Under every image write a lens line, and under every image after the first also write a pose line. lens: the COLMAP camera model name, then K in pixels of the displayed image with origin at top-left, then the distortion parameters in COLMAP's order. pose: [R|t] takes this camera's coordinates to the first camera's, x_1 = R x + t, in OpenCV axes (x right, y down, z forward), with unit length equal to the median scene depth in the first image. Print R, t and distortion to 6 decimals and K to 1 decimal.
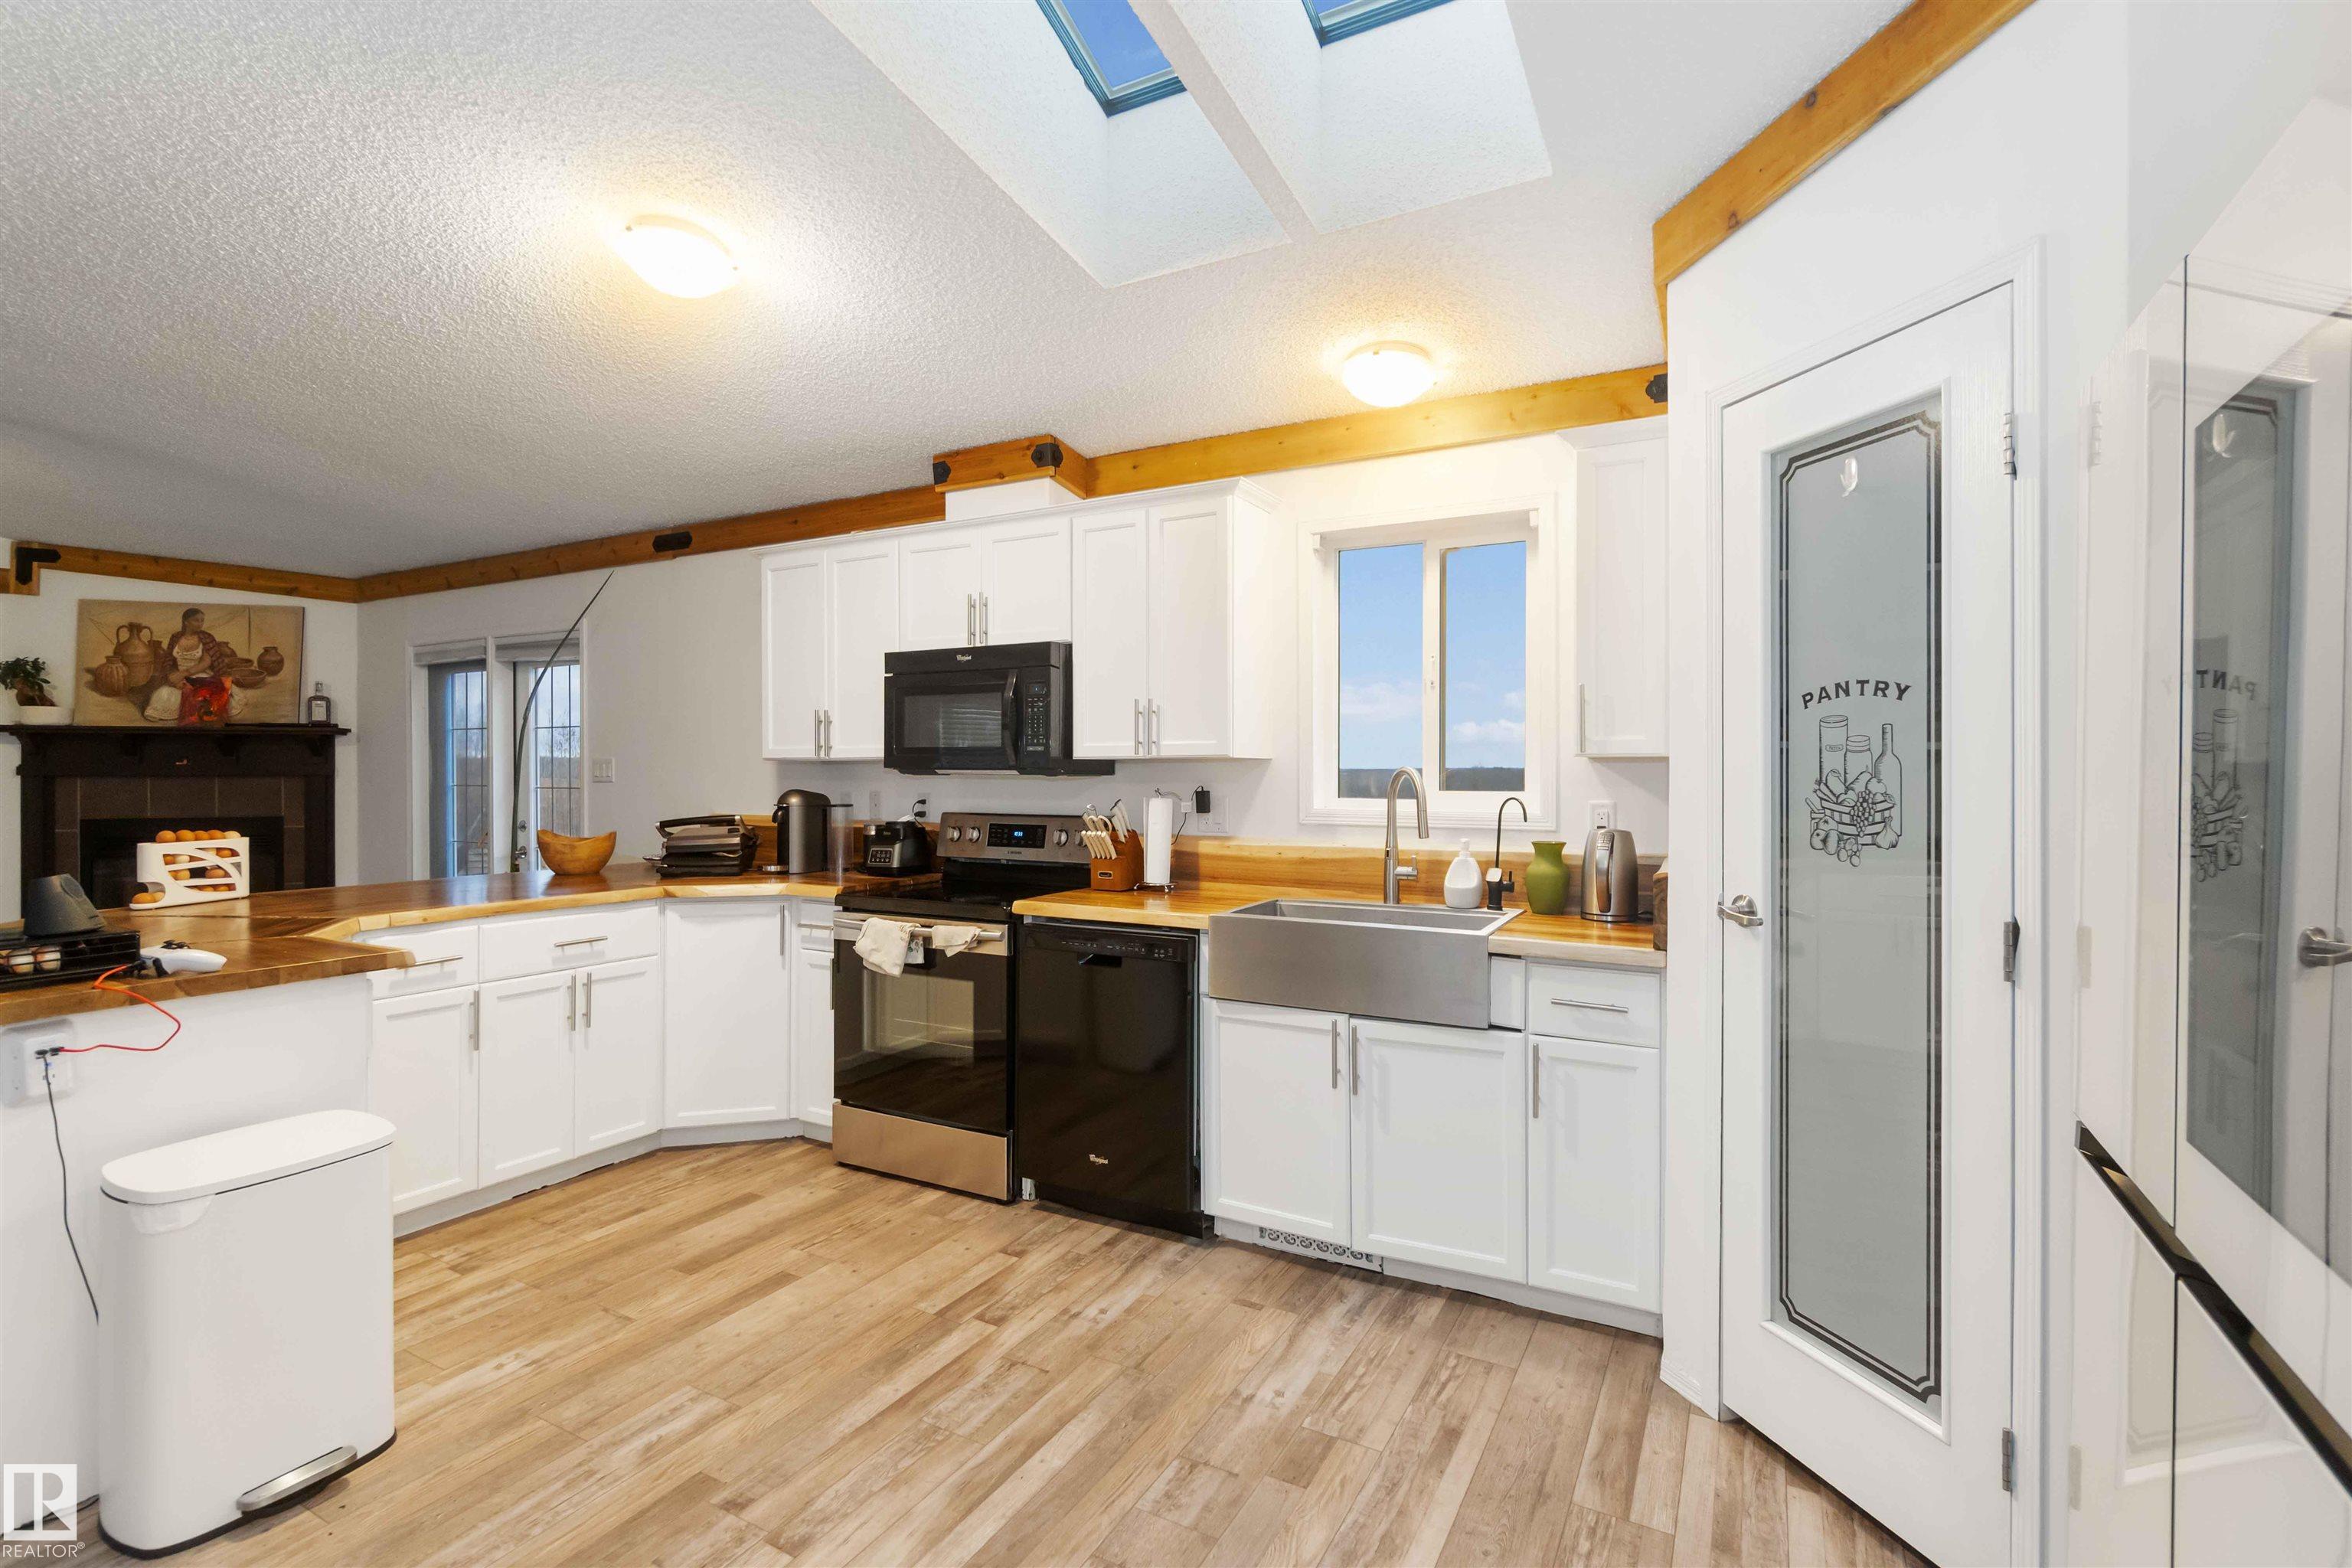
lens RADIAL K [[1081.9, 0, 1197.3], [0, 1081.9, 795.0], [0, 0, 1]] dist [-0.027422, -0.001728]
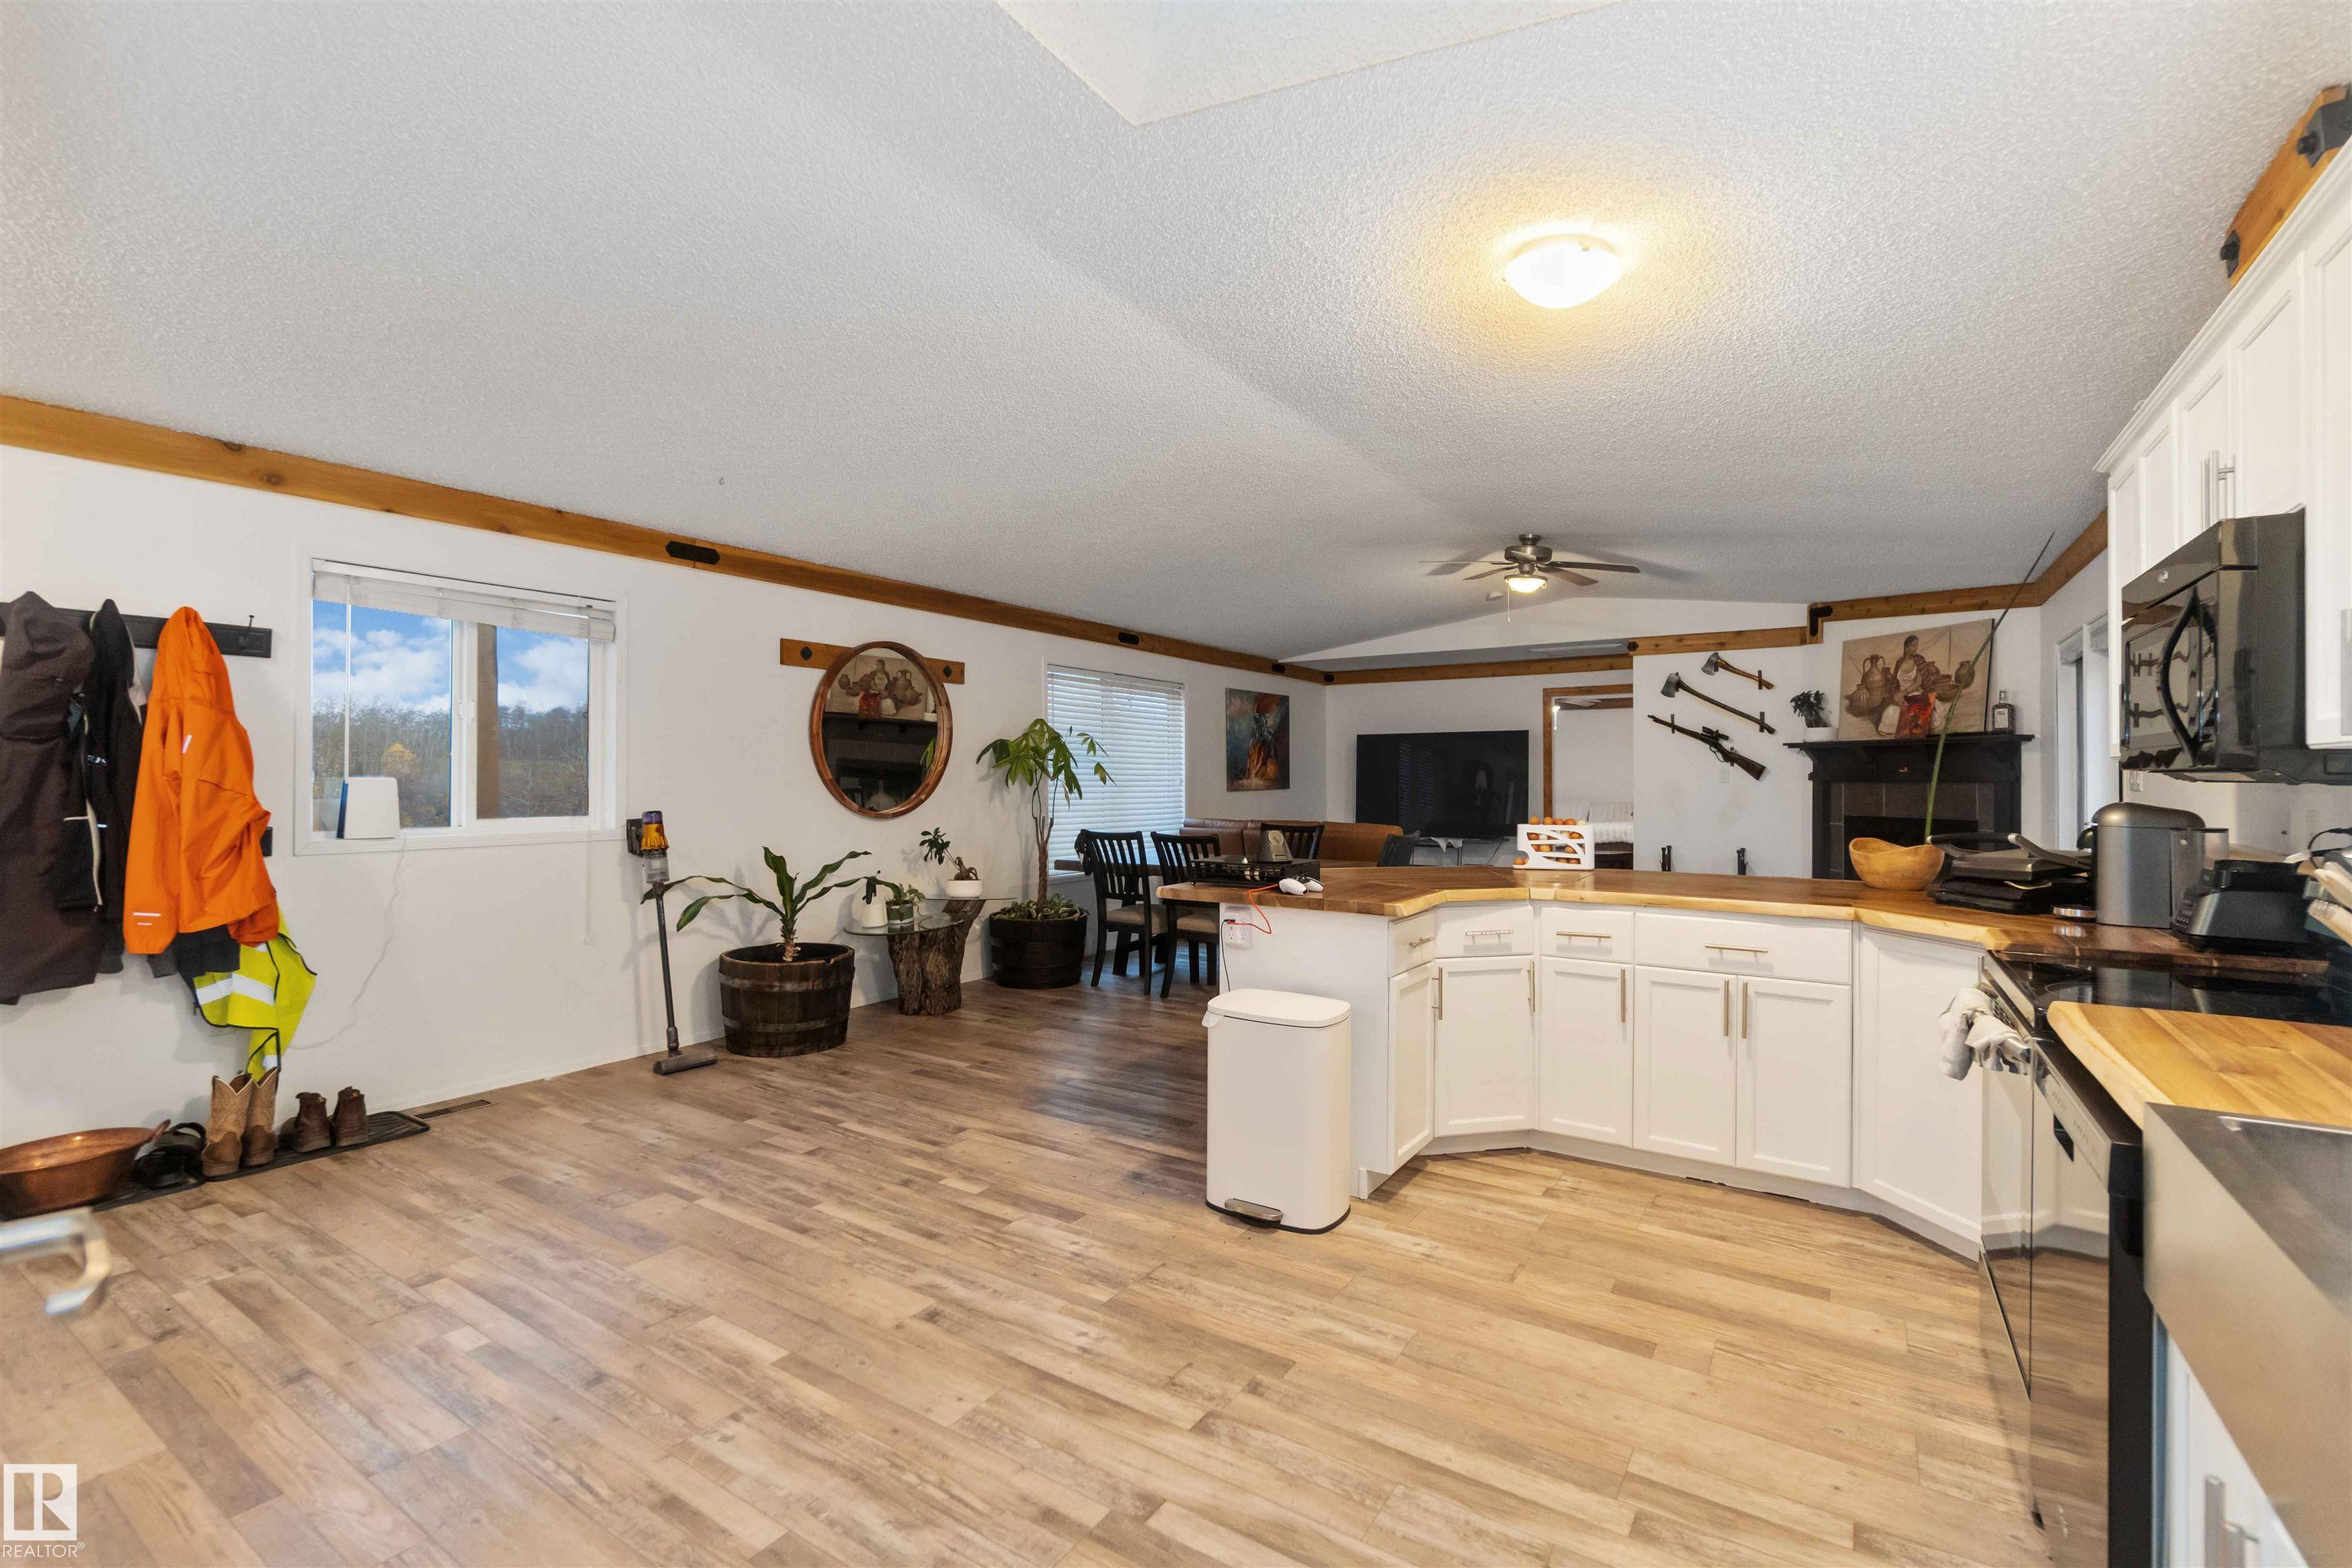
lens RADIAL K [[1023.5, 0, 1183.9], [0, 1023.5, 761.6], [0, 0, 1]] dist [-0.002406, -0.001220]
pose [[-0.096846, -0.014282, -0.995197, 0.428942], [-0.025004, 0.999616, -0.011912, -0.012342], [0.994985, 0.023731, -0.097166, 0.596334]]
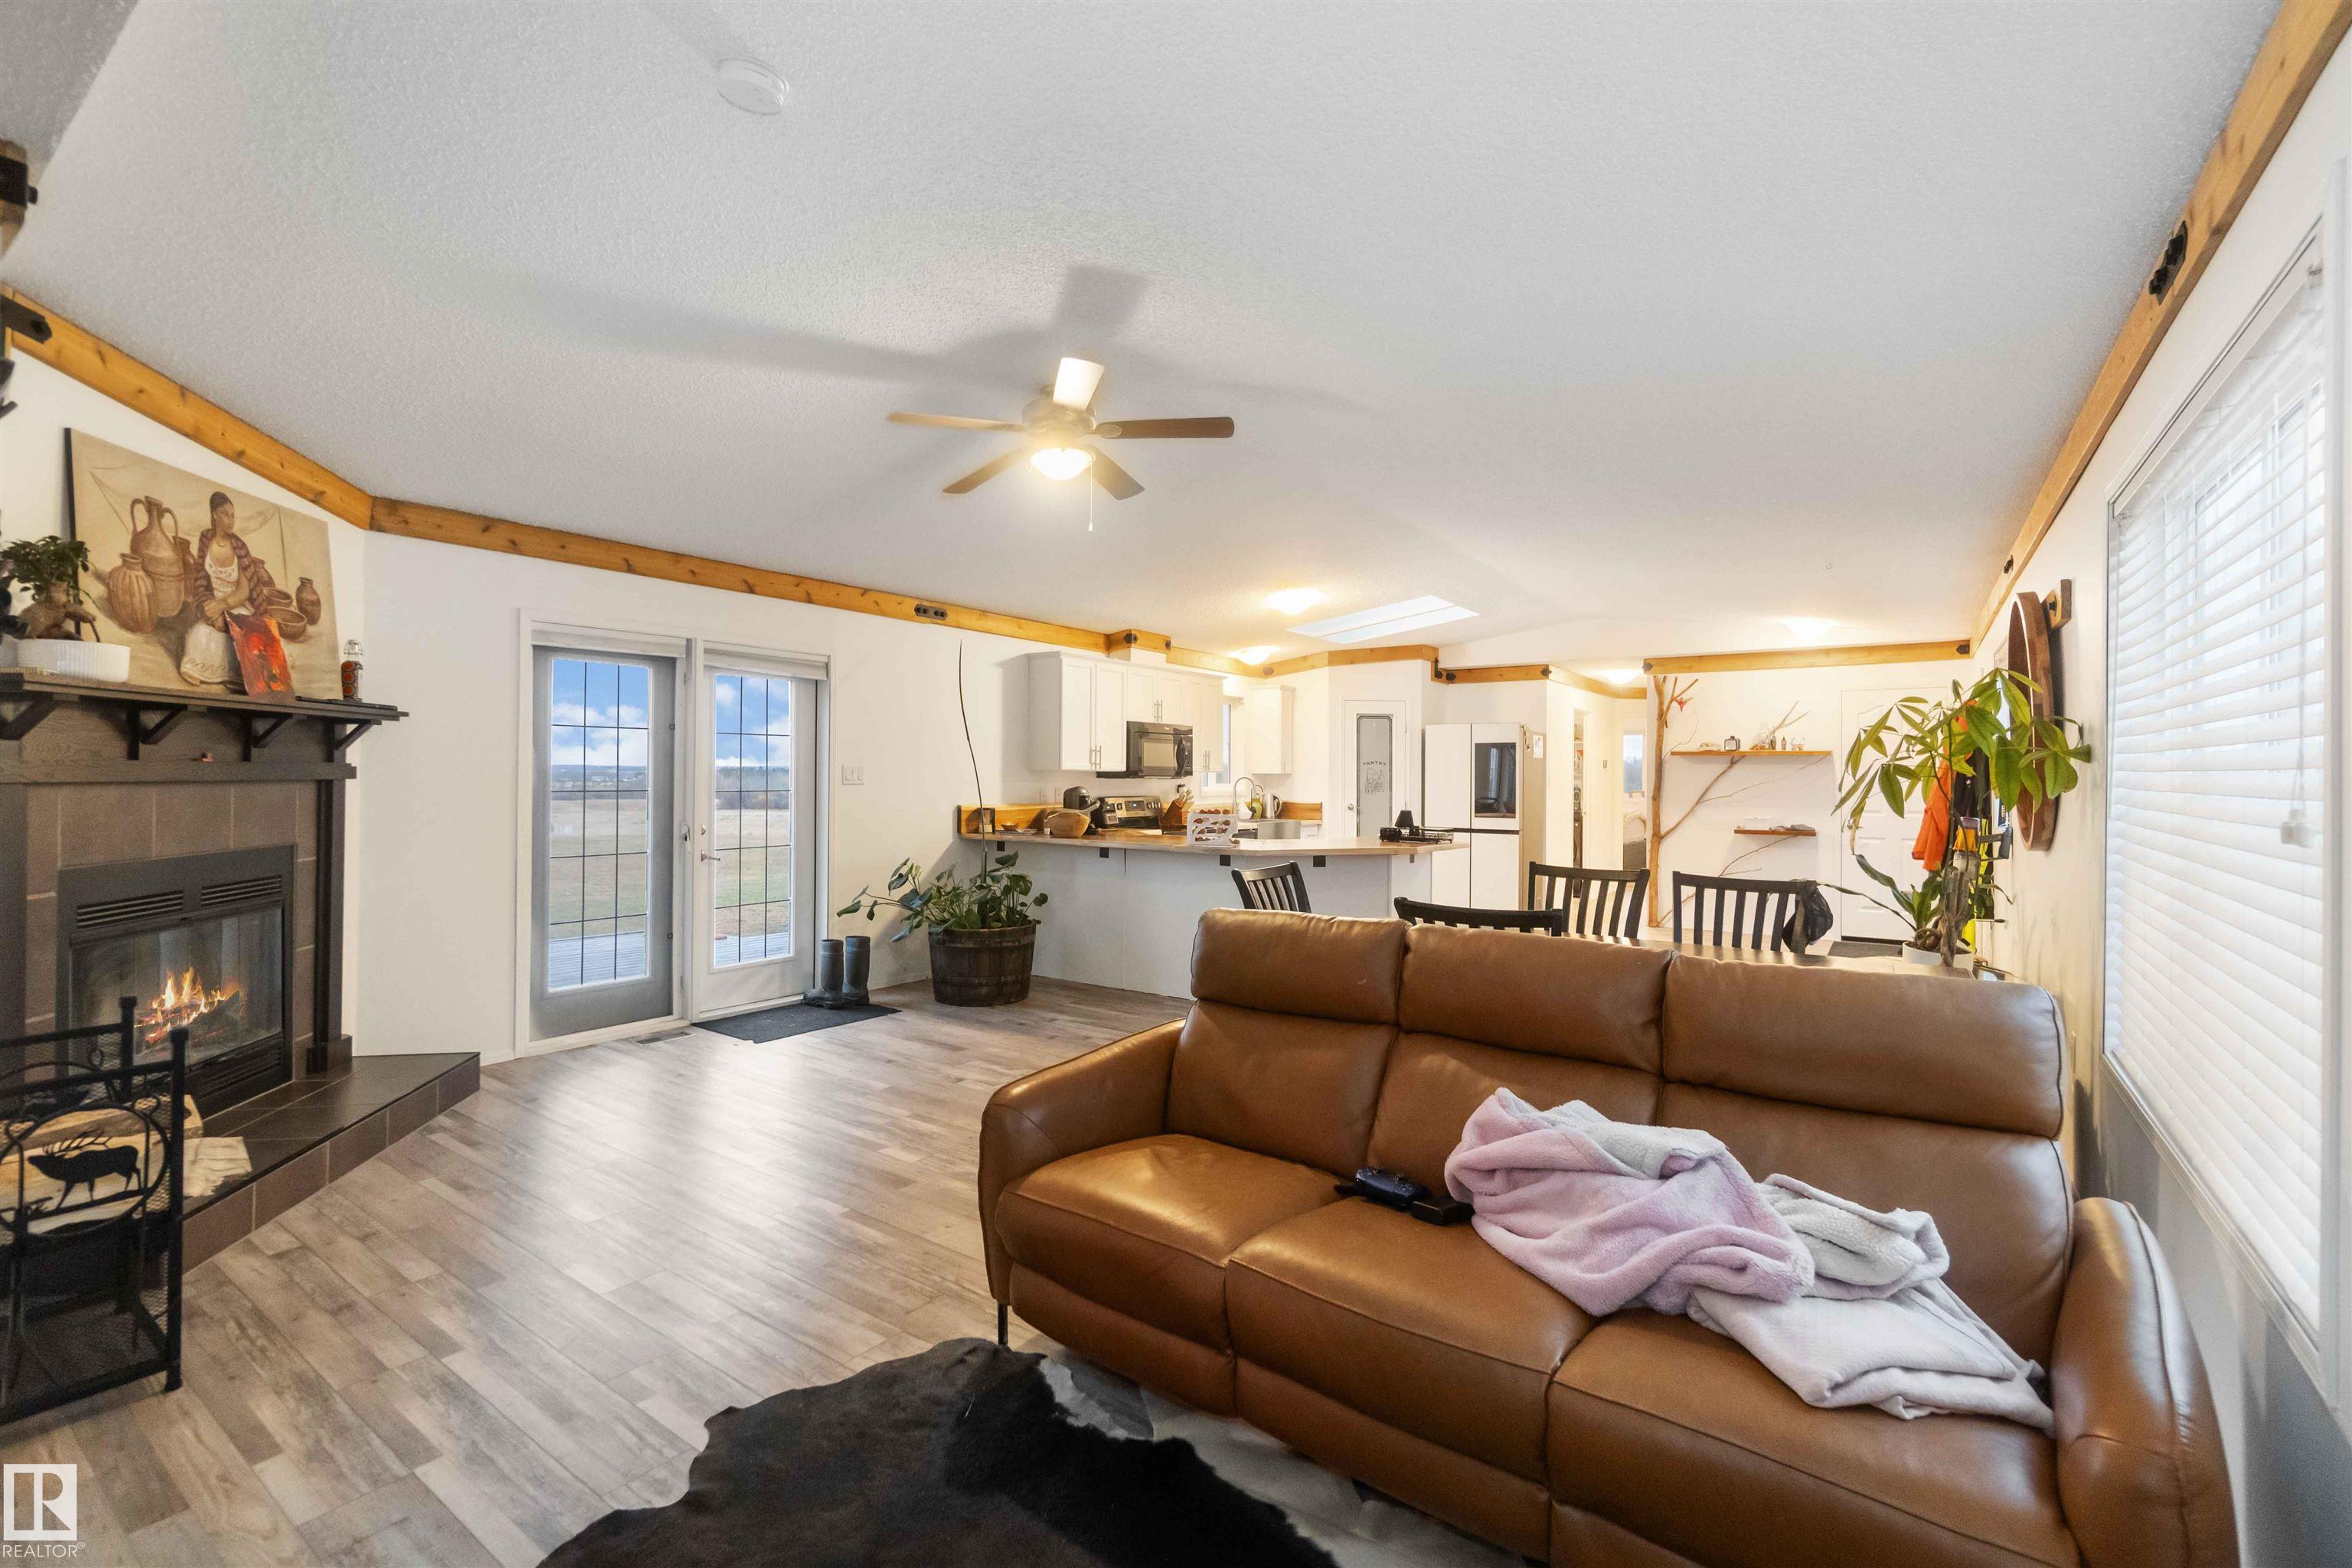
lens RADIAL K [[1074.2, 0, 1196.8], [0, 1074.2, 779.8], [0, 0, 1]] dist [-0.029840, 0.000870]
pose [[0.101298, -0.004105, 0.994848, -2.734626], [0.014784, 0.999887, 0.002621, -0.023133], [-0.994746, 0.014442, 0.101348, 0.757449]]
